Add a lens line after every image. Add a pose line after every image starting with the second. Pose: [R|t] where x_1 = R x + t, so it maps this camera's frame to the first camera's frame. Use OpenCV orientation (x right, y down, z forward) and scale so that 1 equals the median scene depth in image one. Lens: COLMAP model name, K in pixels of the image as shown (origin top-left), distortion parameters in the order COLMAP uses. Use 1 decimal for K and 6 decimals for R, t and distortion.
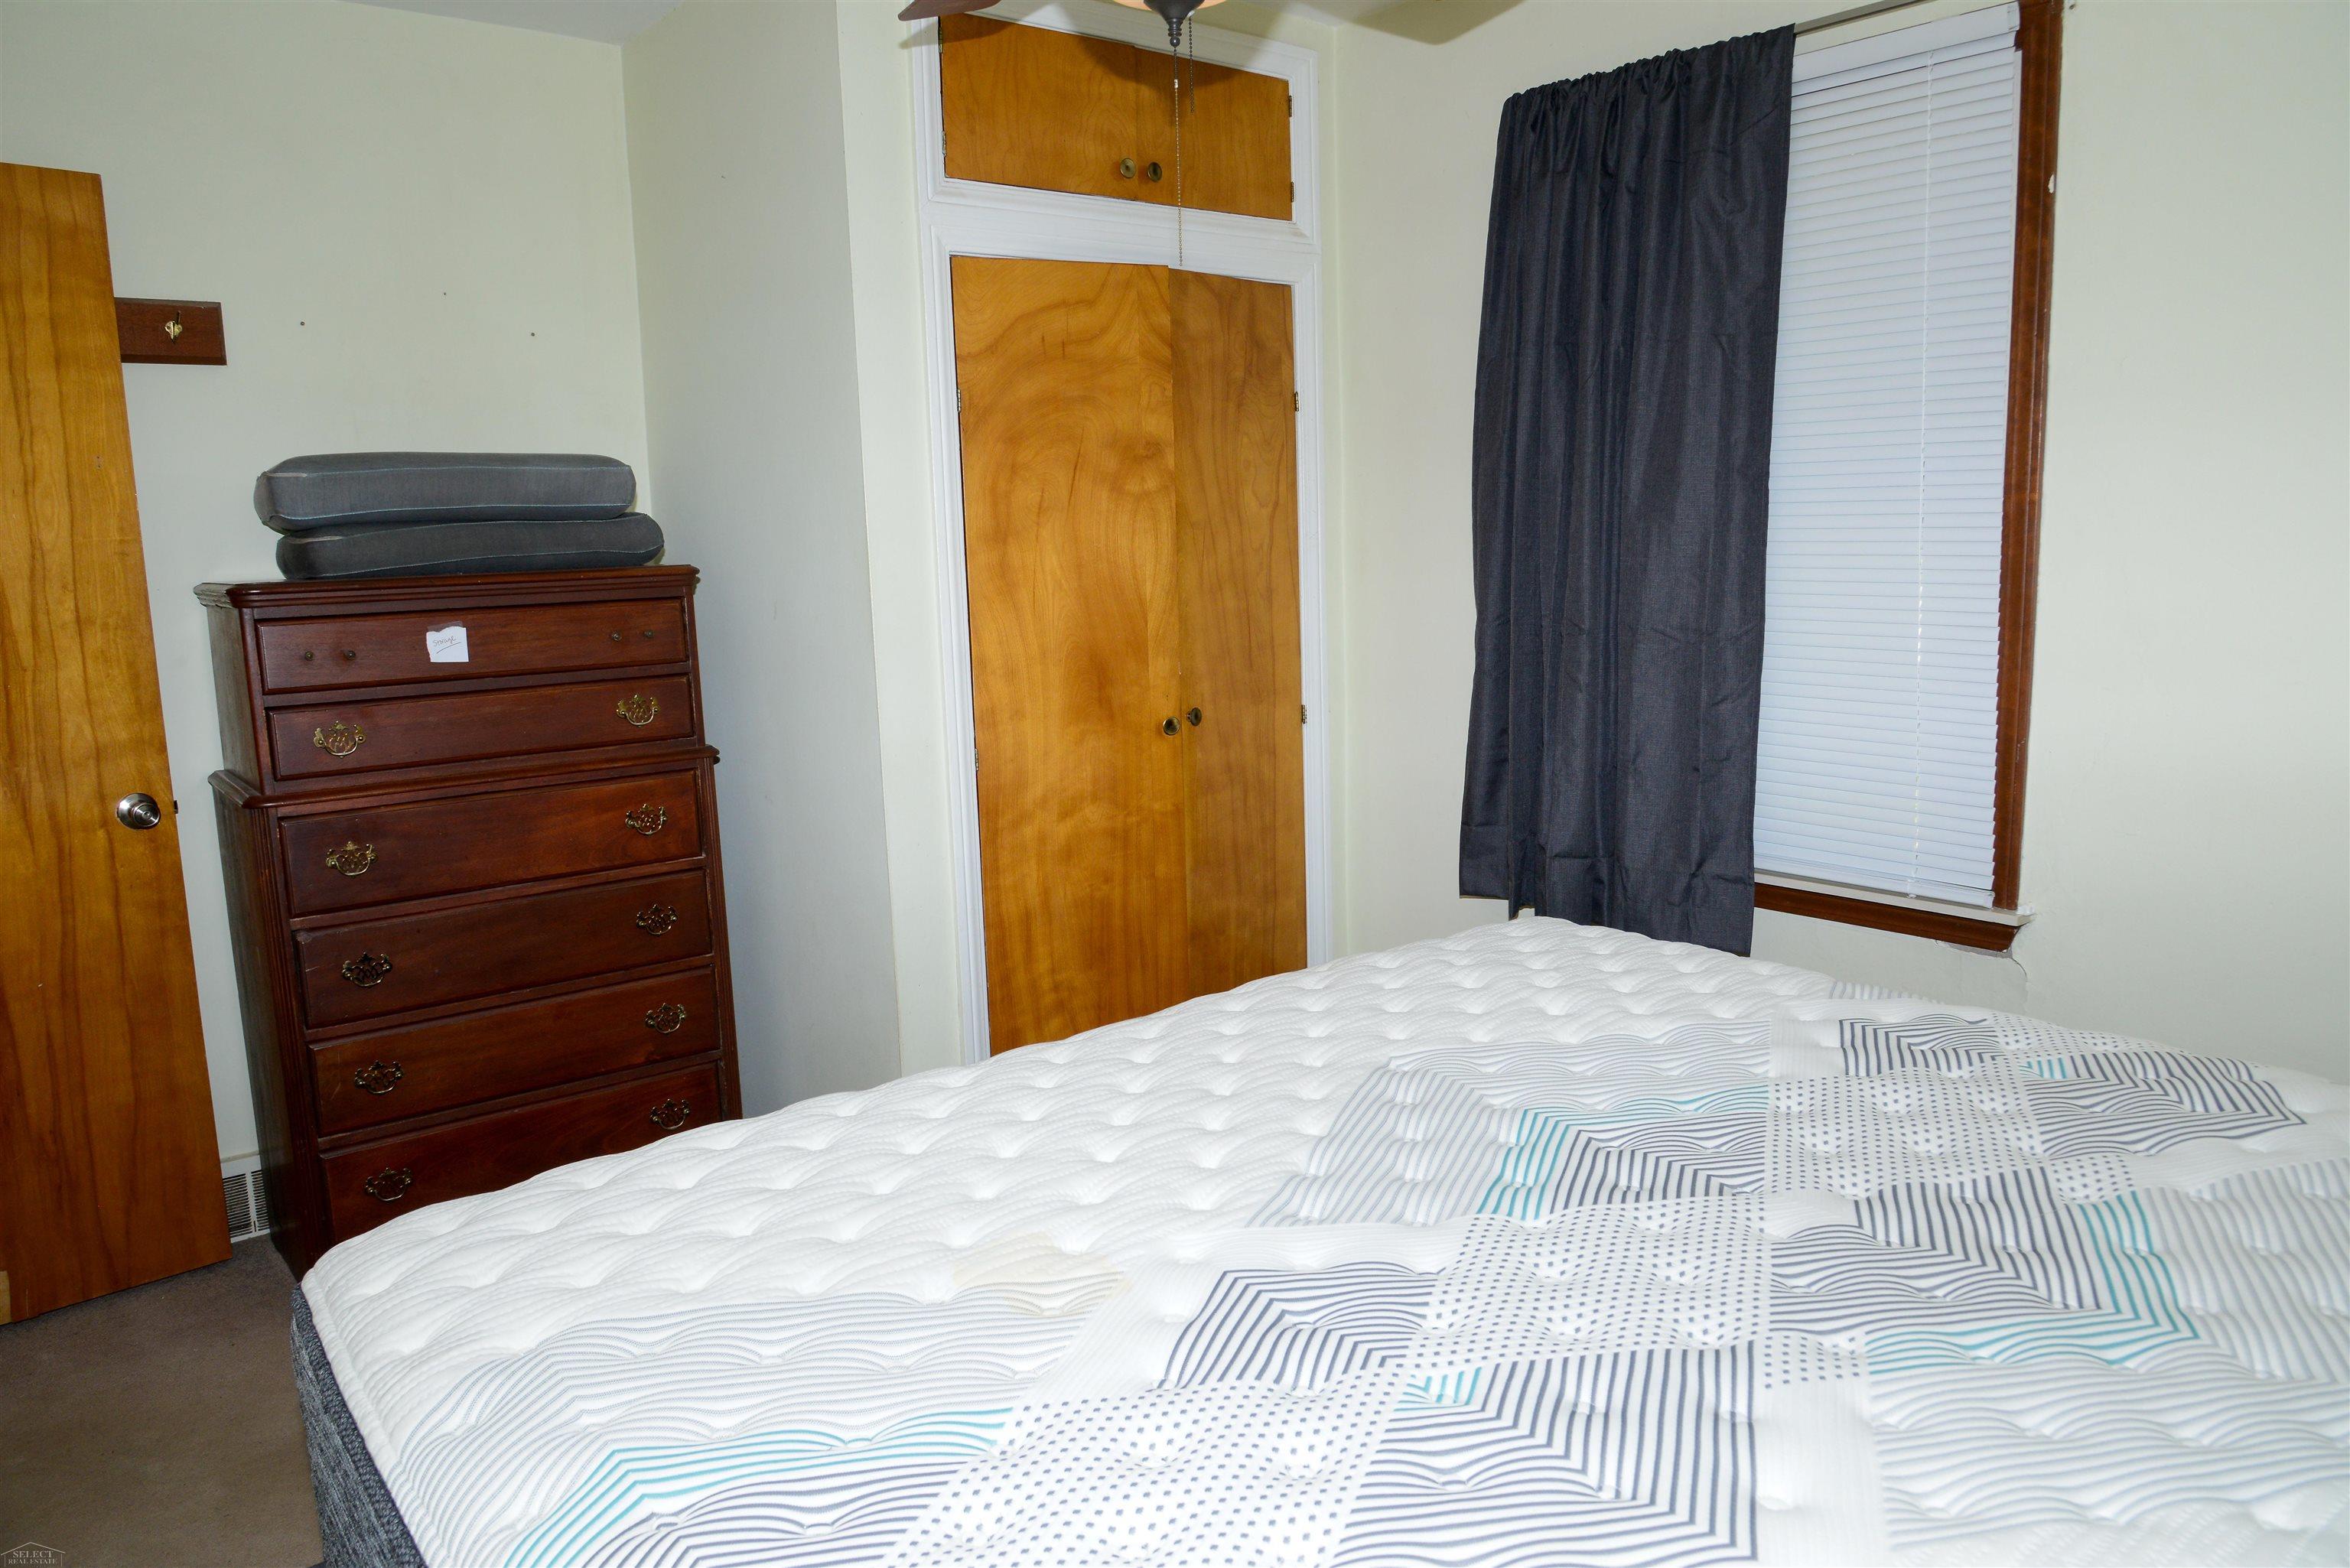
lens RADIAL K [[1580.3, 0, 1174.5], [0, 1580.3, 754.4], [0, 0, 1]] dist [-0.000664, -0.000632]
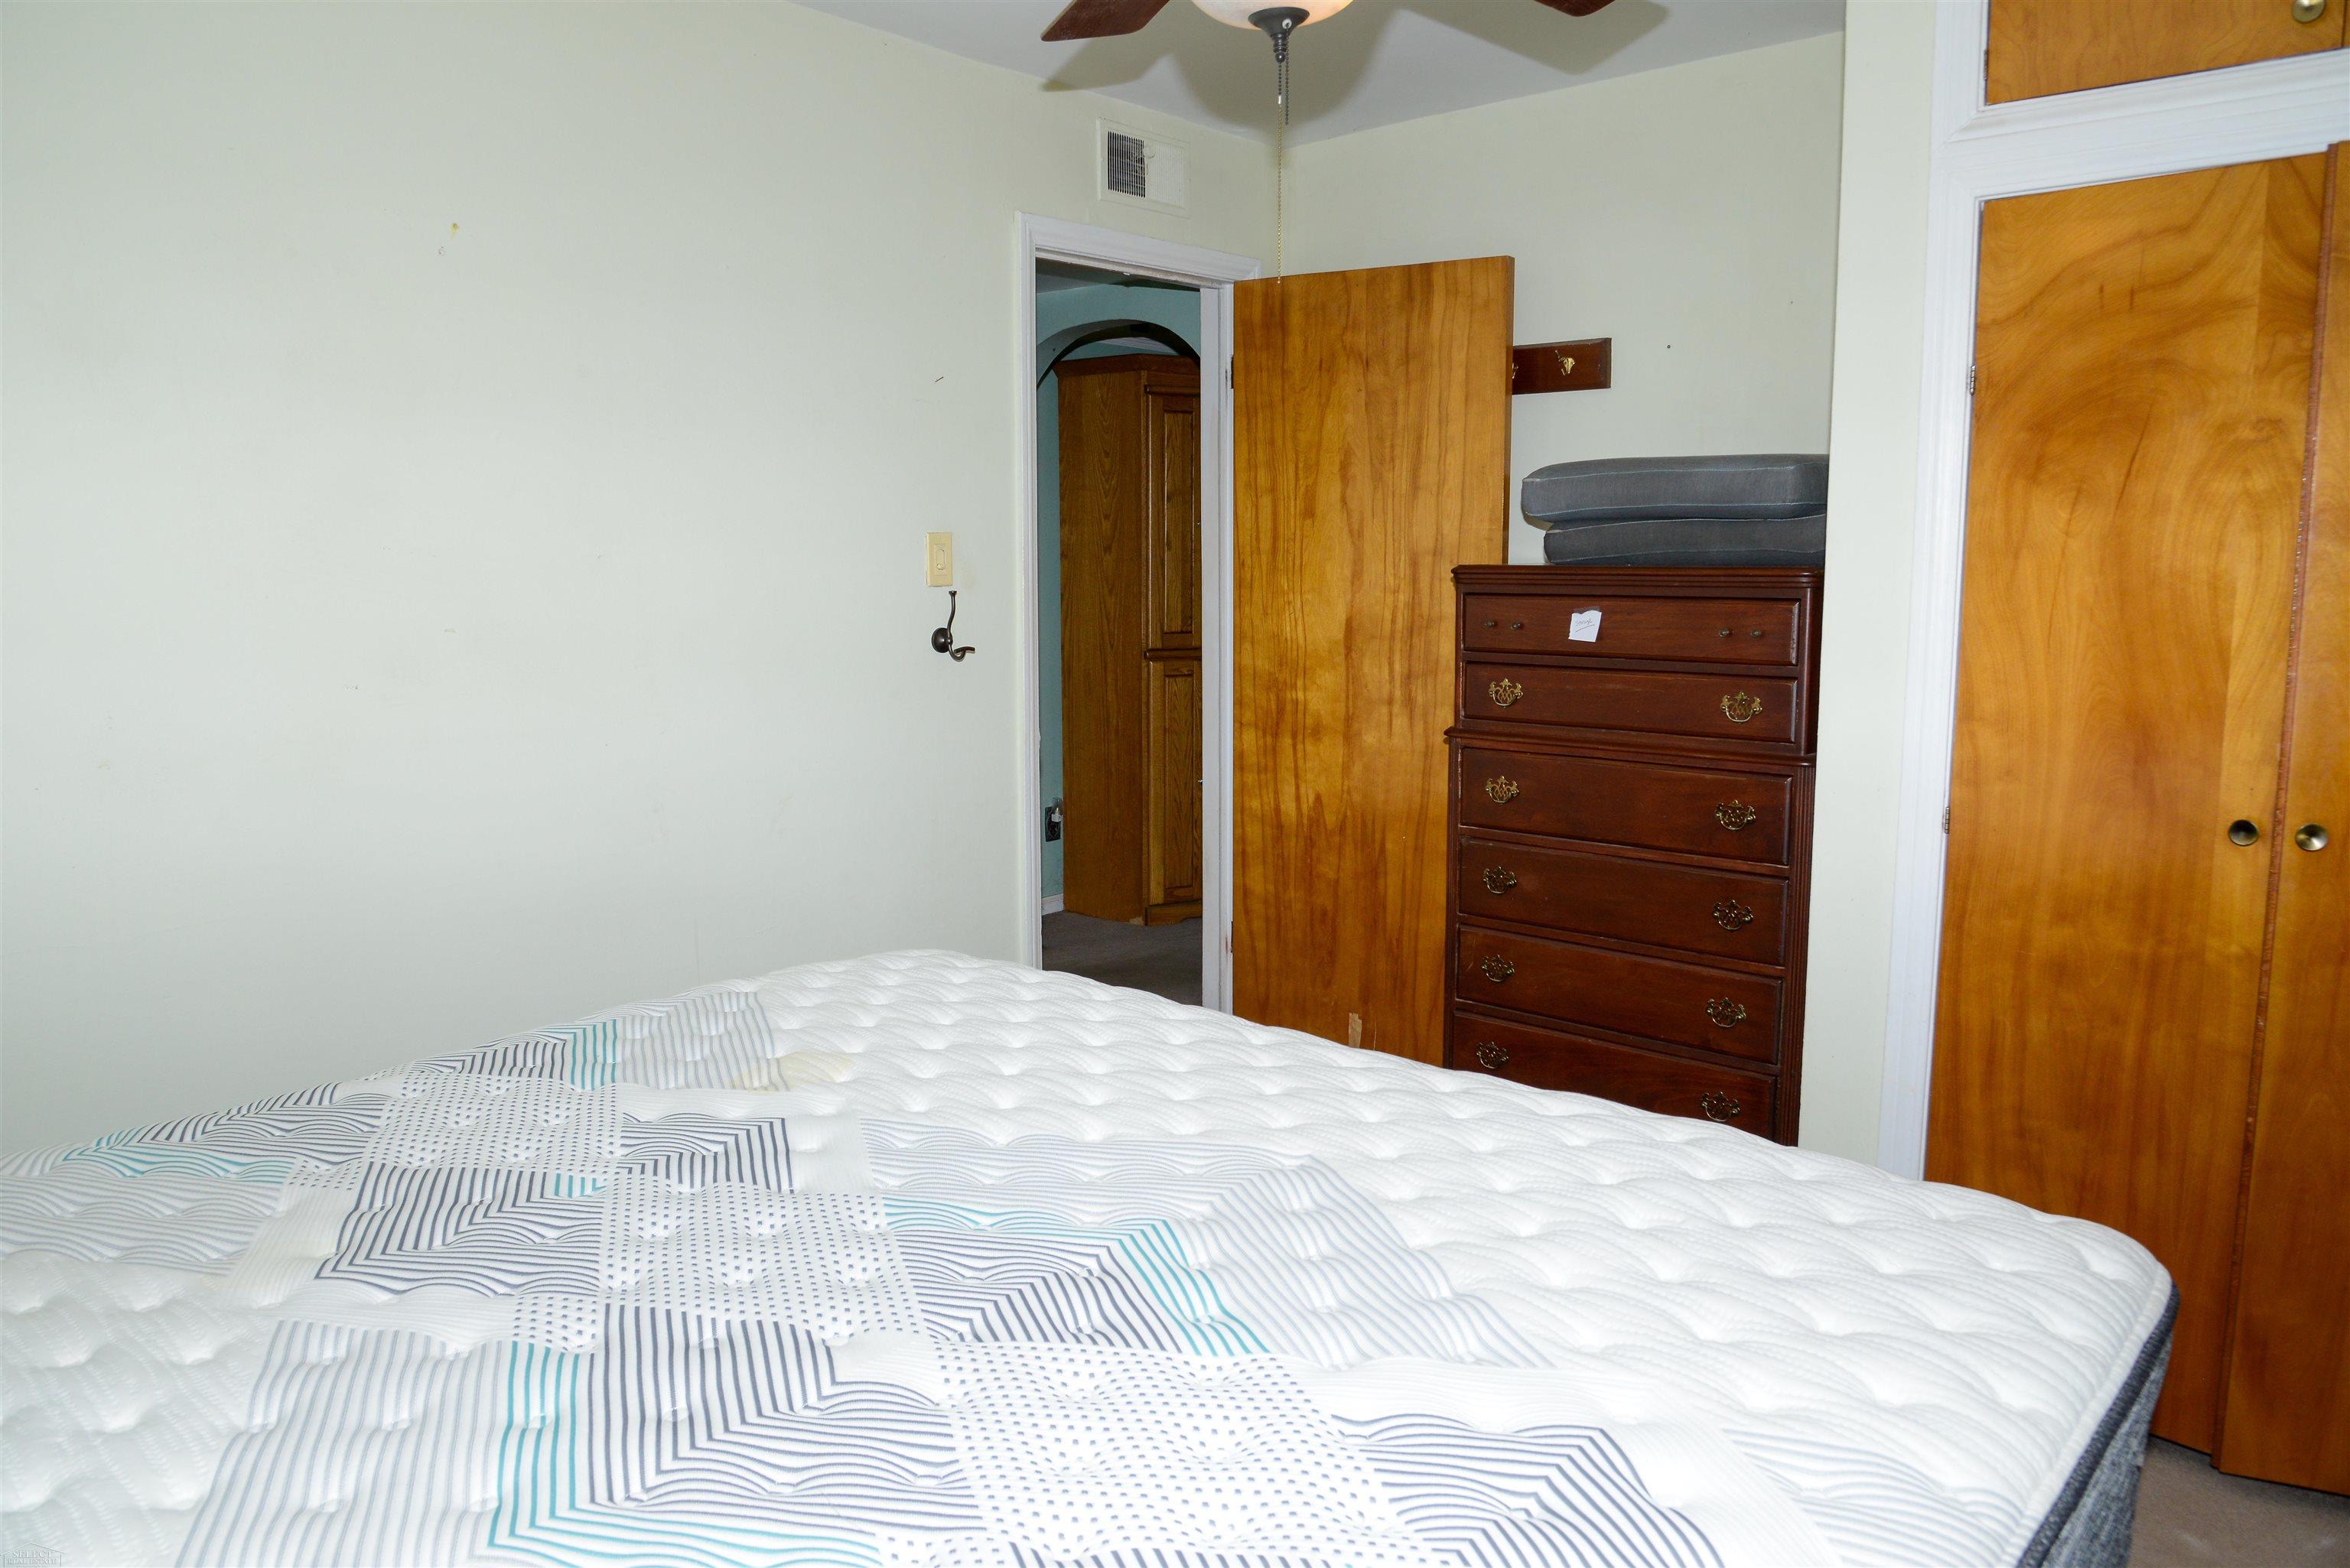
lens RADIAL K [[1595.2, 0, 1175.0], [0, 1595.2, 784.0], [0, 0, 1]] dist [0.000743, -0.041322]
pose [[0.231806, 0.172861, -0.957280, 0.575714], [-0.145004, 0.979230, 0.141712, -0.073591], [0.961894, 0.105959, 0.252056, 0.405130]]
